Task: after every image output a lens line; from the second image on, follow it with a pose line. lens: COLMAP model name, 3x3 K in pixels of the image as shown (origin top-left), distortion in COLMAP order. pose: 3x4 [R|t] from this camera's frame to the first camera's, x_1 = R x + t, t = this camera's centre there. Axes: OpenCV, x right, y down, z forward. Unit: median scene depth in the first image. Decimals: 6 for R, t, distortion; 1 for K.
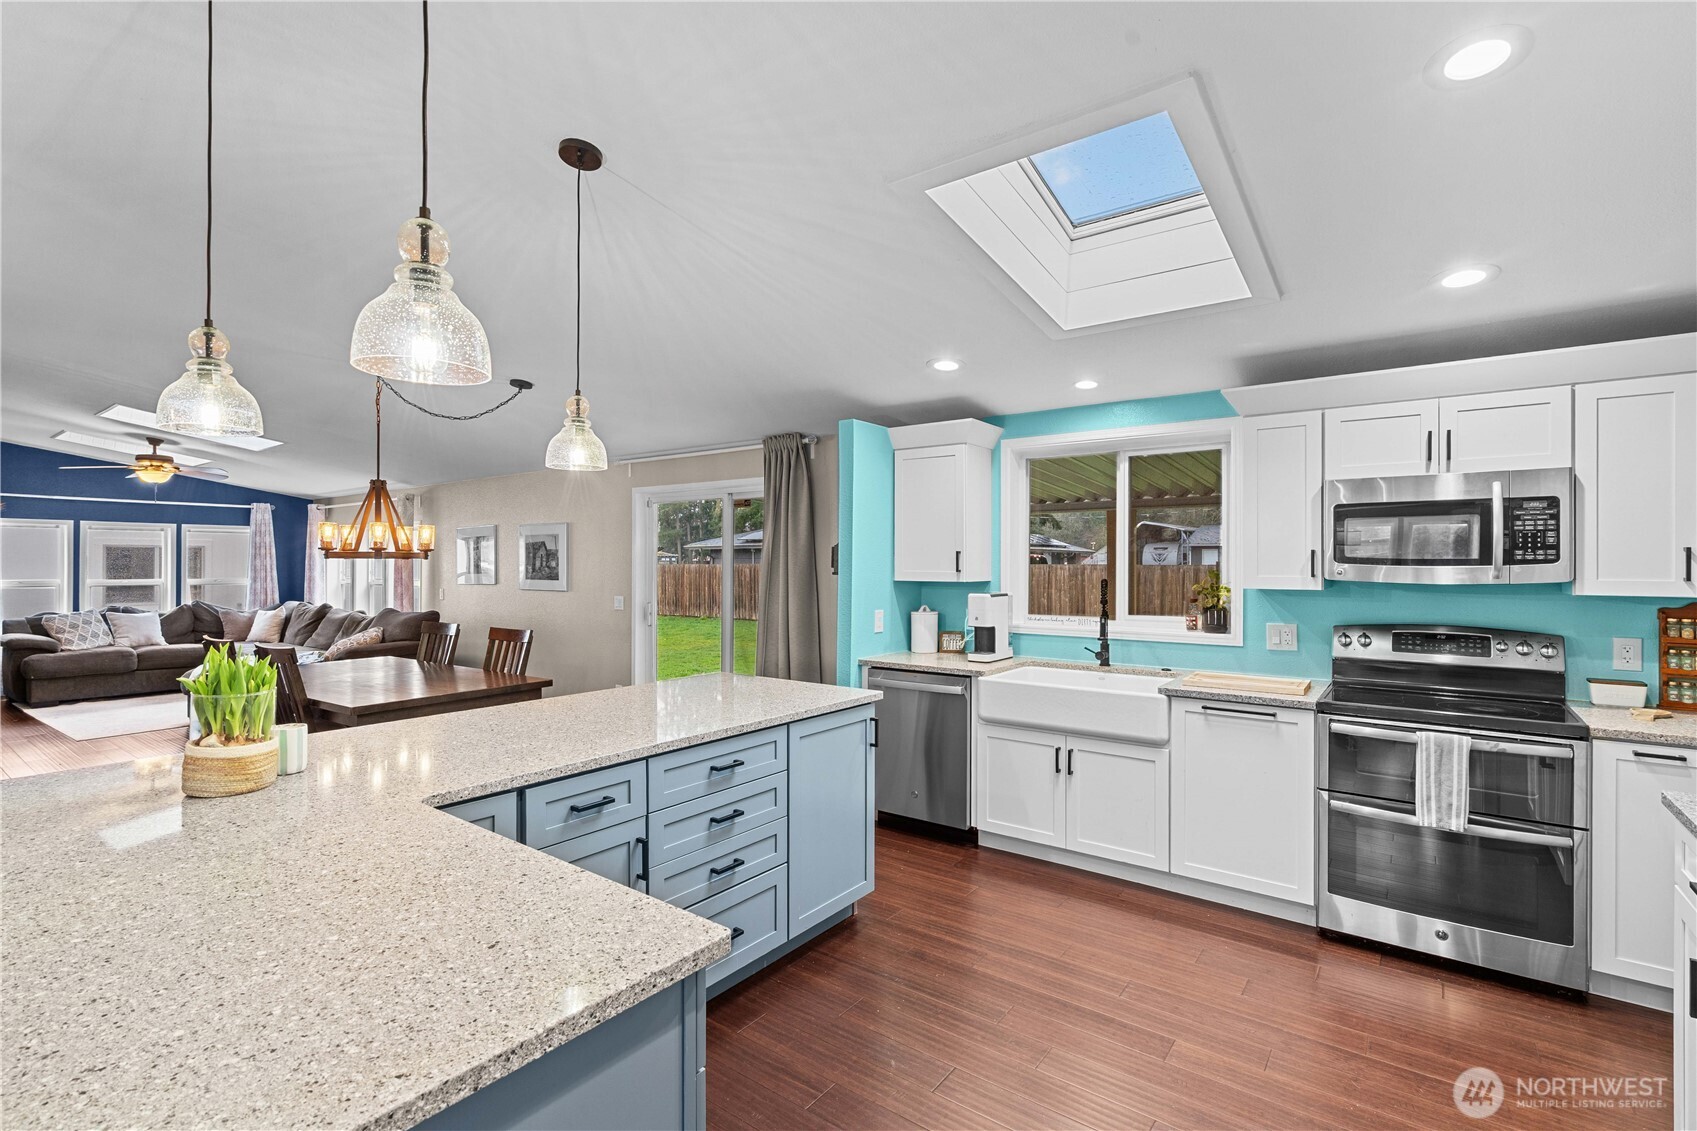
lens RADIAL K [[763.4, 0, 839.2], [0, 763.4, 561.5], [0, 0, 1]] dist [0.000296, -0.000005]
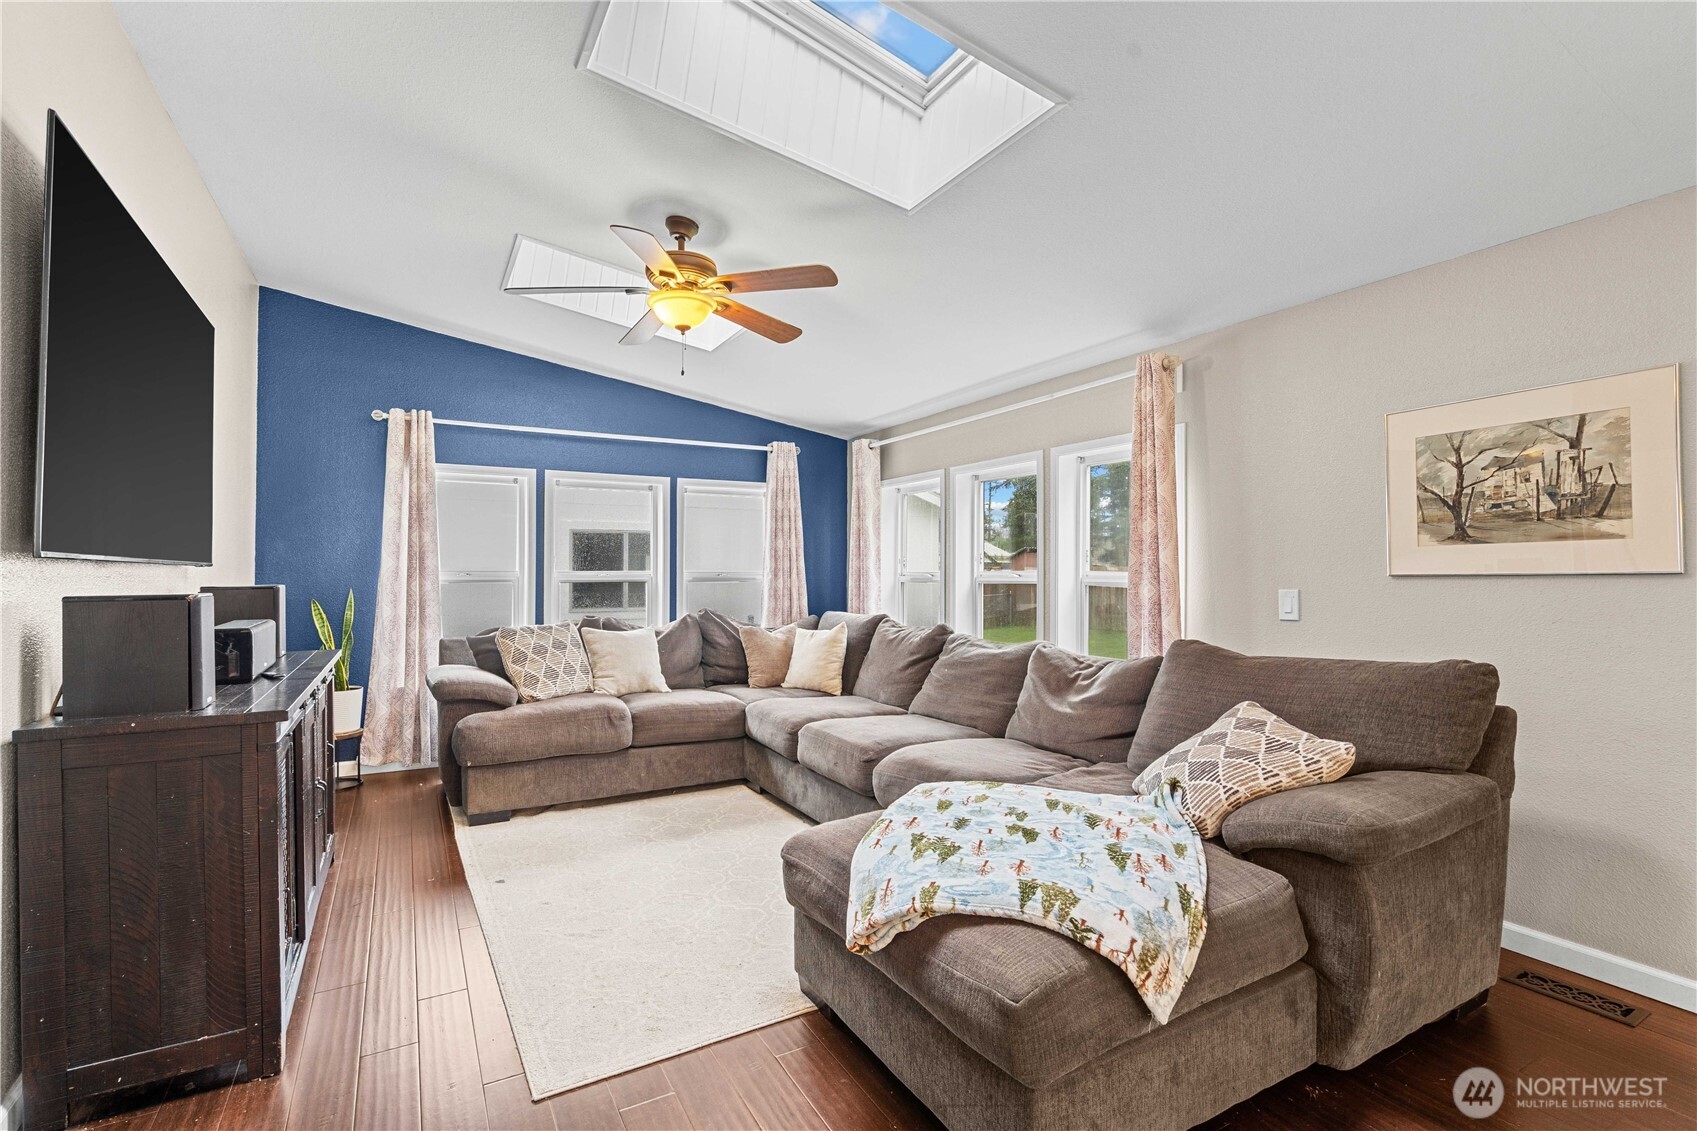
lens RADIAL K [[763.4, 0, 851.1], [0, 763.4, 571.5], [0, 0, 1]] dist [0.000296, -0.000005]
pose [[0.917820, 0.003404, -0.396982, -0.537153], [-0.001372, 0.999984, 0.005402, 0.021518], [0.396994, -0.004413, 0.917811, 0.545447]]
